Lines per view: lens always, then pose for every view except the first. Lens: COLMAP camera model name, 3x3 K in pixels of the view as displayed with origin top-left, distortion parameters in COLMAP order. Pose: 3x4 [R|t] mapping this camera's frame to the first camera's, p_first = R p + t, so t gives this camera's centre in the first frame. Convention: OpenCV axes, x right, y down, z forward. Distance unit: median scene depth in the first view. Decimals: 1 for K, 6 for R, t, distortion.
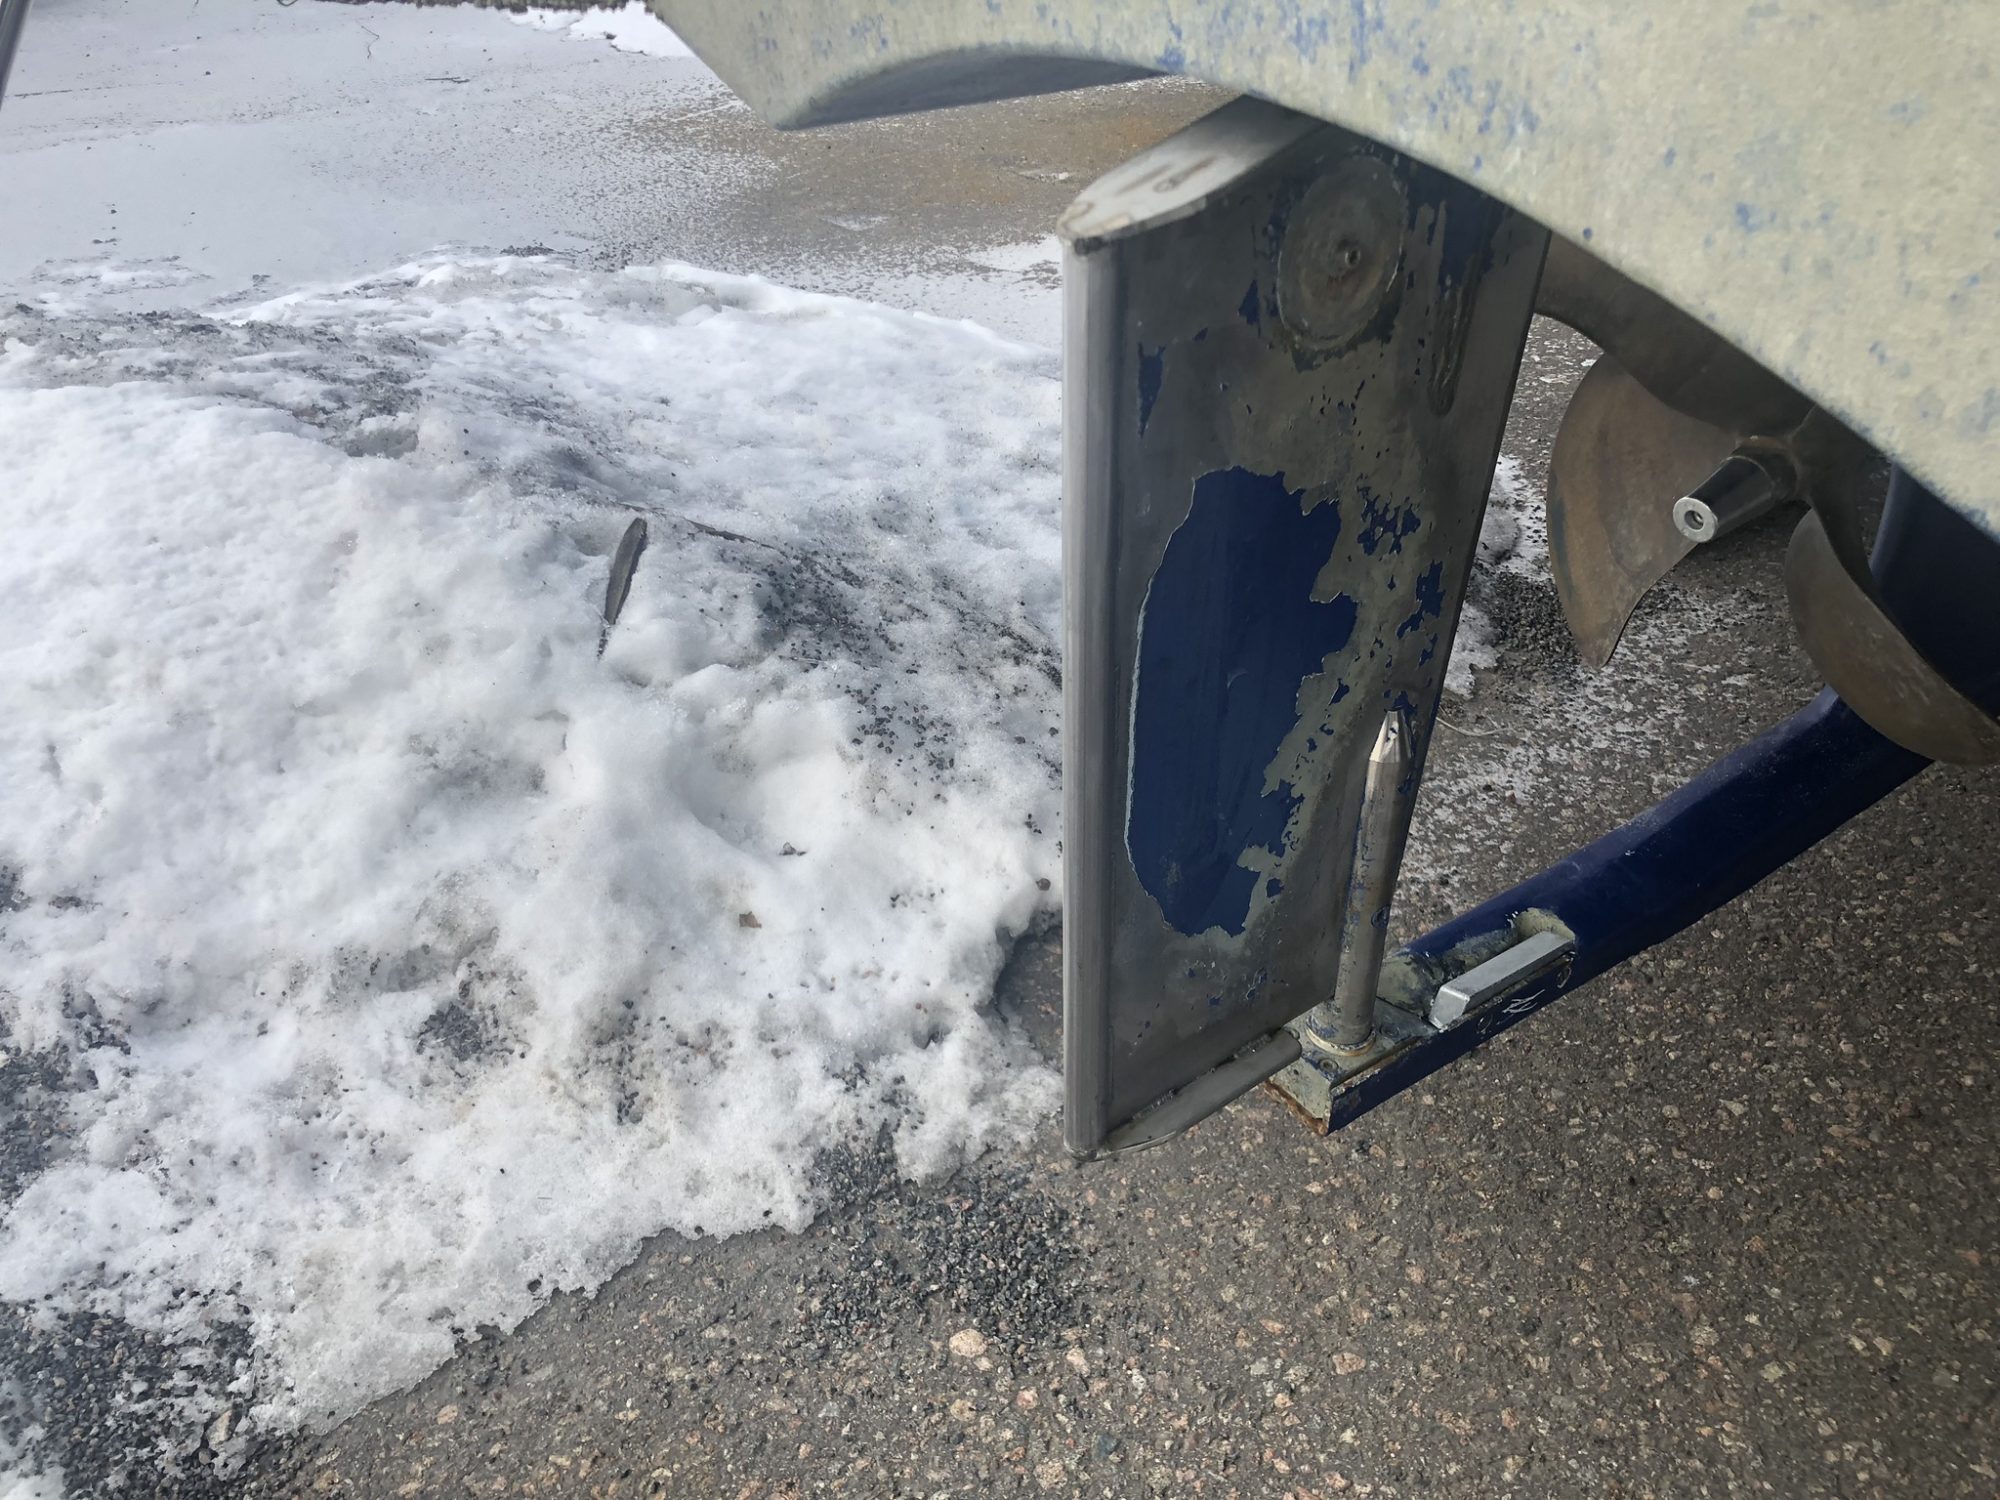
lens RADIAL K [[1619.8, 0, 1002.2], [0, 1619.8, 750.4], [0, 0, 1]] dist [0.059321, 0.000570]
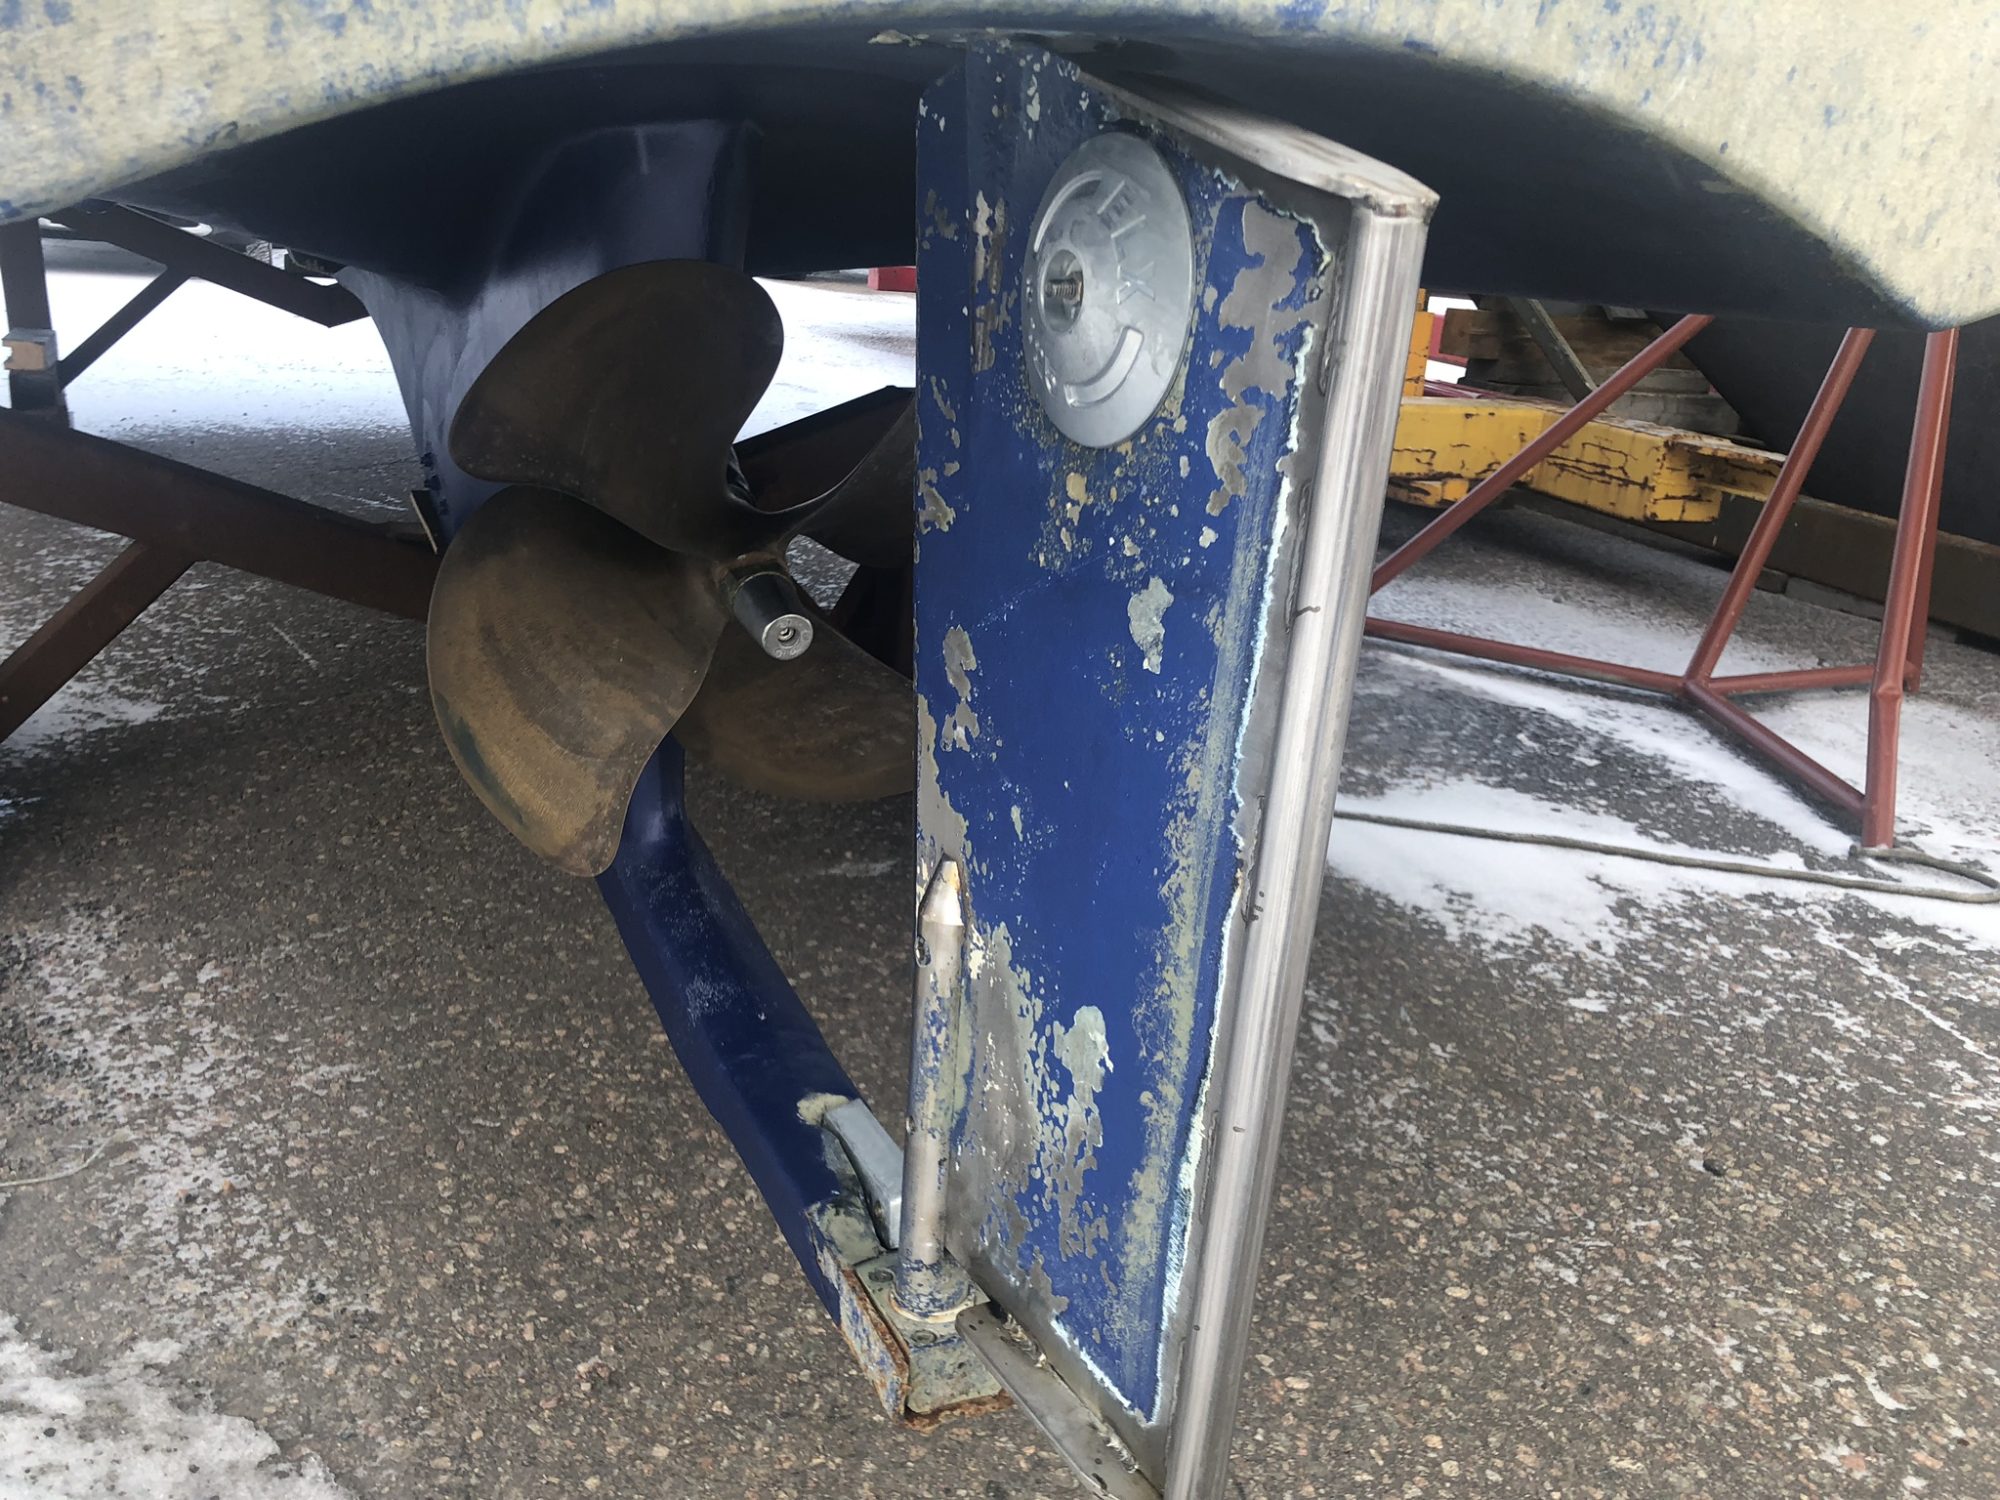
lens RADIAL K [[1619.8, 0, 999.9], [0, 1619.8, 750.0], [0, 0, 1]] dist [0.059321, 0.000570]
pose [[0.165154, -0.279809, 0.945744, -0.970649], [0.462642, 0.868845, 0.176267, -0.382829], [-0.871026, 0.408430, 0.272945, 1.288184]]
